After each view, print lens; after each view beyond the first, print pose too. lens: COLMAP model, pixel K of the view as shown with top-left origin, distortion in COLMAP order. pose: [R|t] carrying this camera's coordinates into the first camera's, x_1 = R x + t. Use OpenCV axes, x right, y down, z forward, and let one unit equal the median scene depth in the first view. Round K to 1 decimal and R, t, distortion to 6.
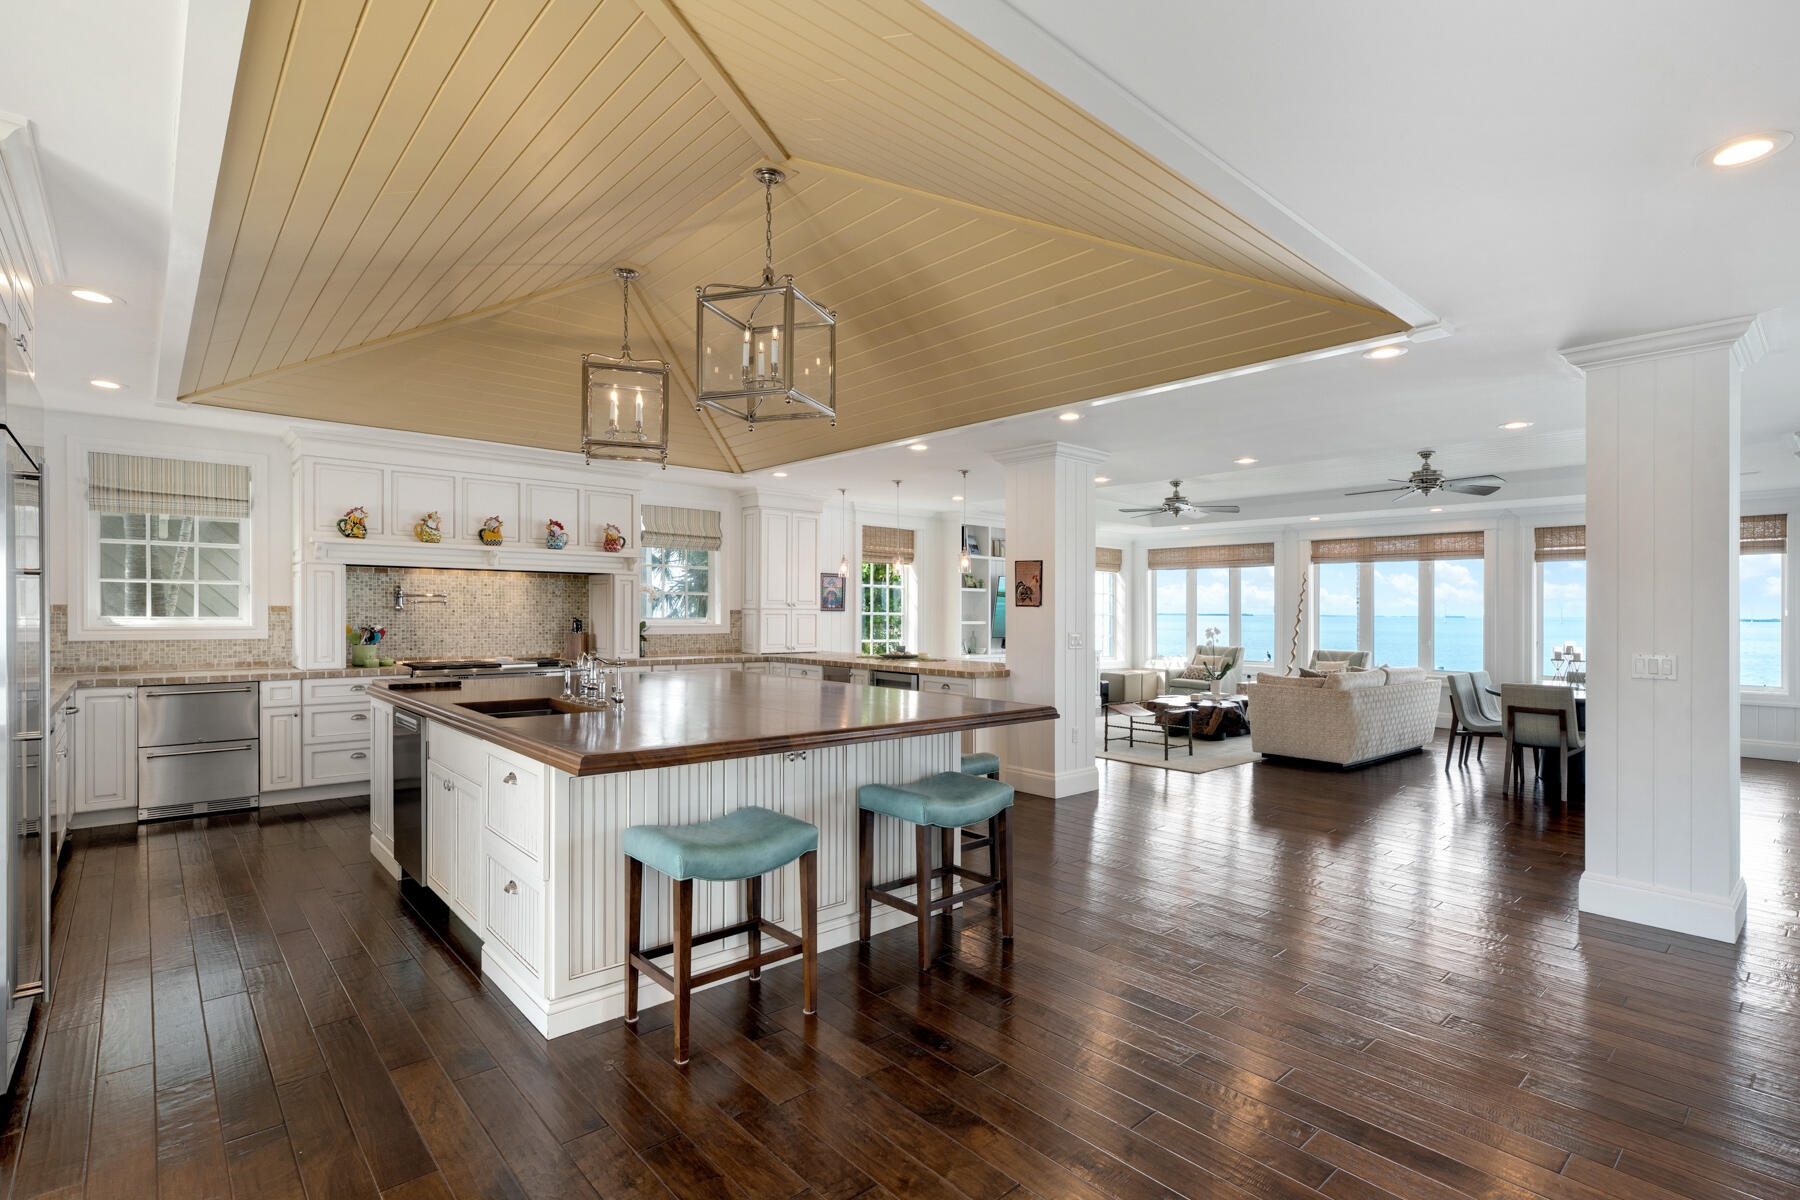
lens RADIAL K [[849.6, 0, 902.3], [0, 849.6, 611.6], [0, 0, 1]] dist [0.011302, 0.000381]
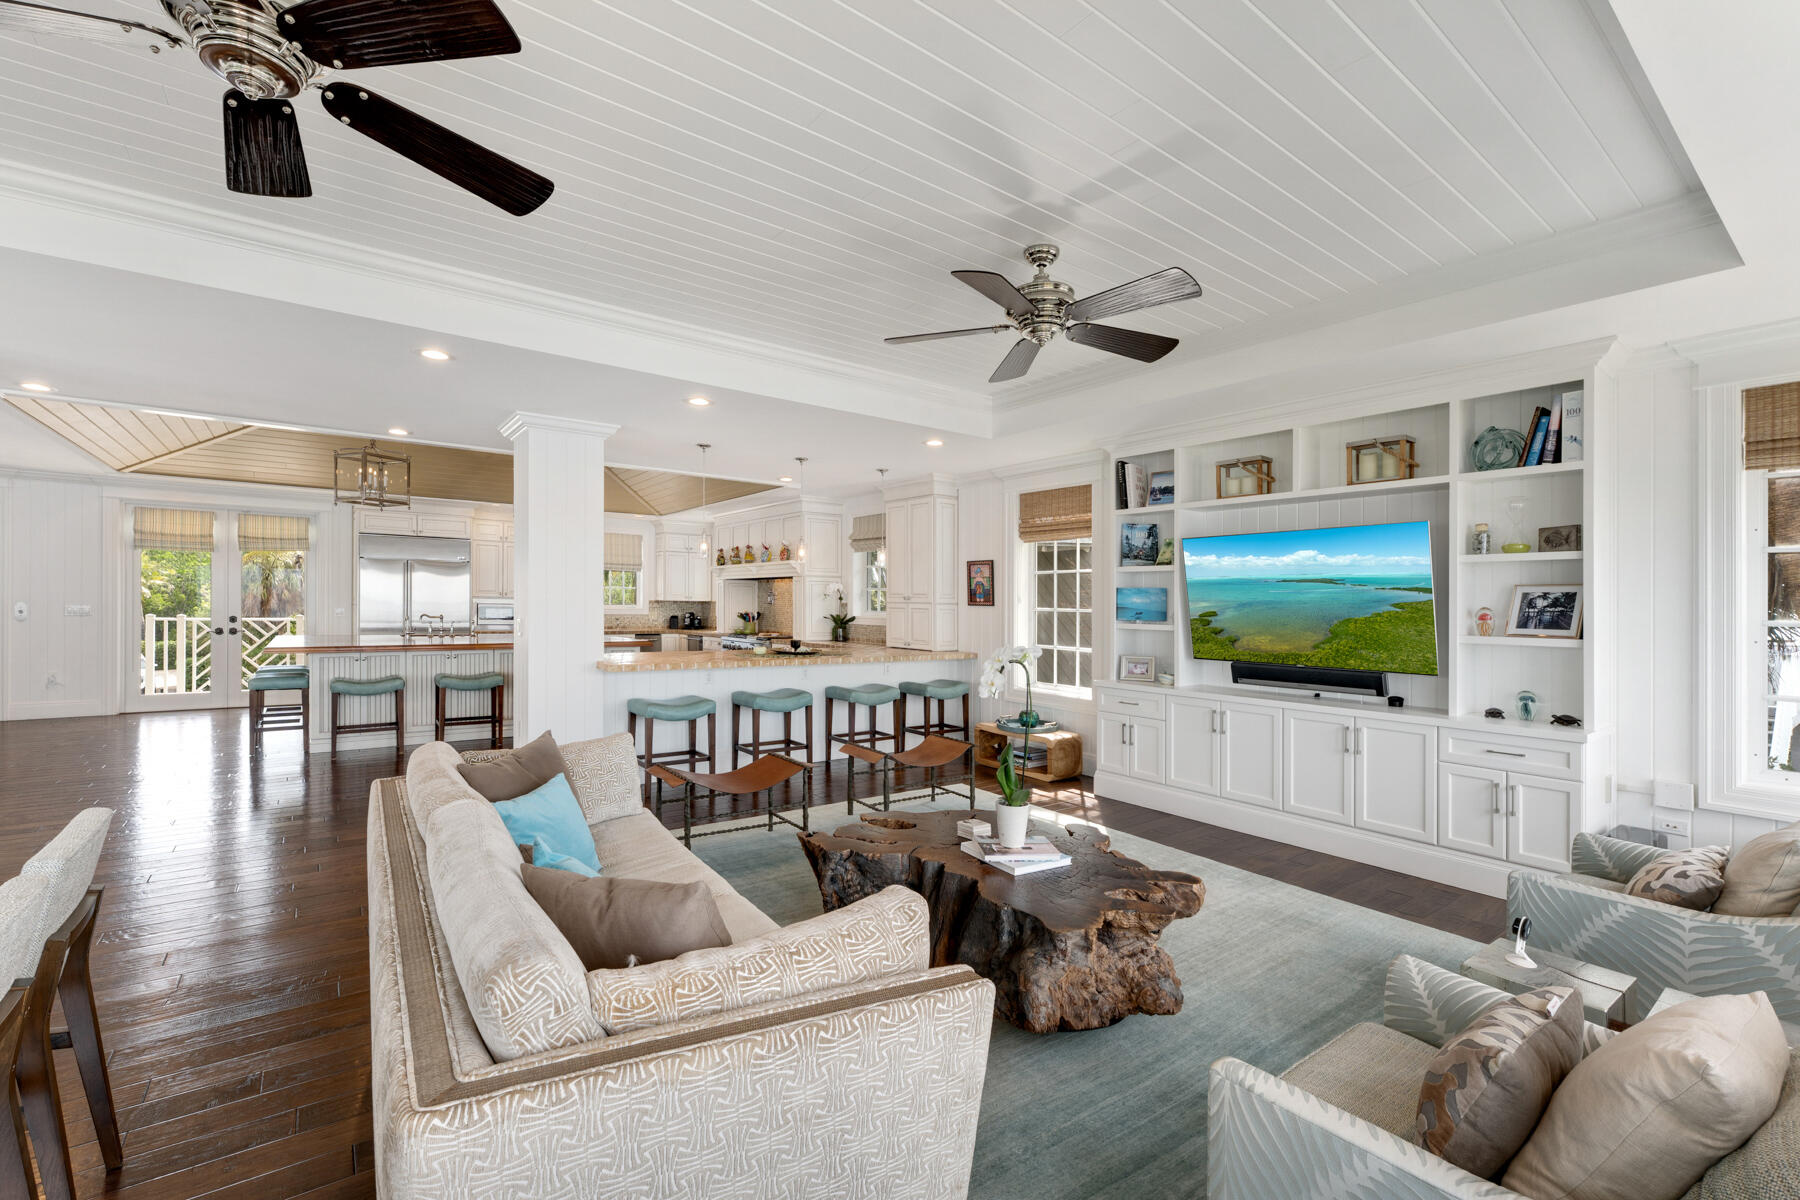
lens RADIAL K [[771.0, 0, 902.0], [0, 771.0, 606.0], [0, 0, 1]] dist [0.002906, 0.000126]
pose [[-0.074270, 0.004146, -0.997230, 0.825604], [-0.002954, 0.999986, 0.004378, -0.004207], [0.997234, 0.003271, -0.074257, 1.204602]]
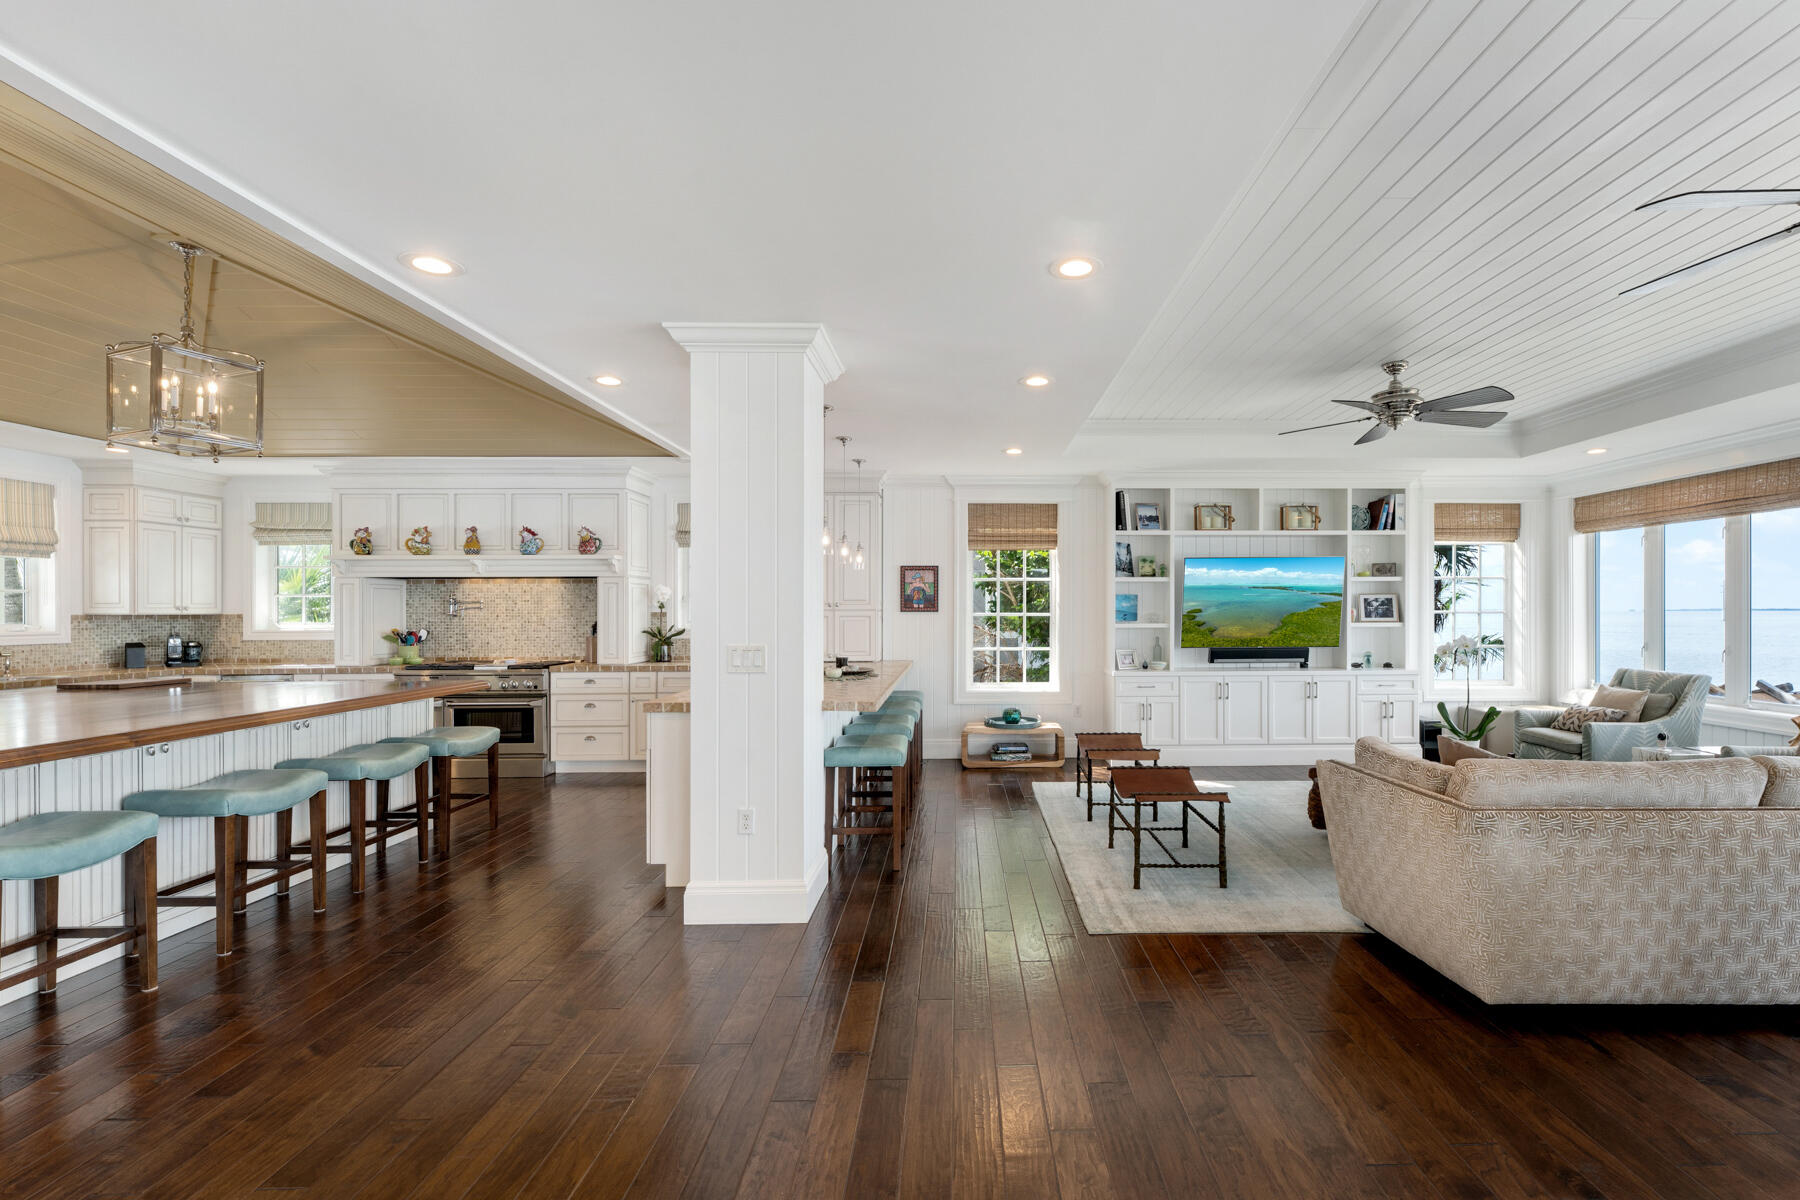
lens RADIAL K [[771.0, 0, 903.2], [0, 771.0, 601.3], [0, 0, 1]] dist [0.002906, 0.000126]
pose [[0.768135, -0.013879, -0.640137, 0.466741], [0.010110, 0.999903, -0.009548, -0.004484], [0.640208, 0.000863, 0.768201, 0.518916]]
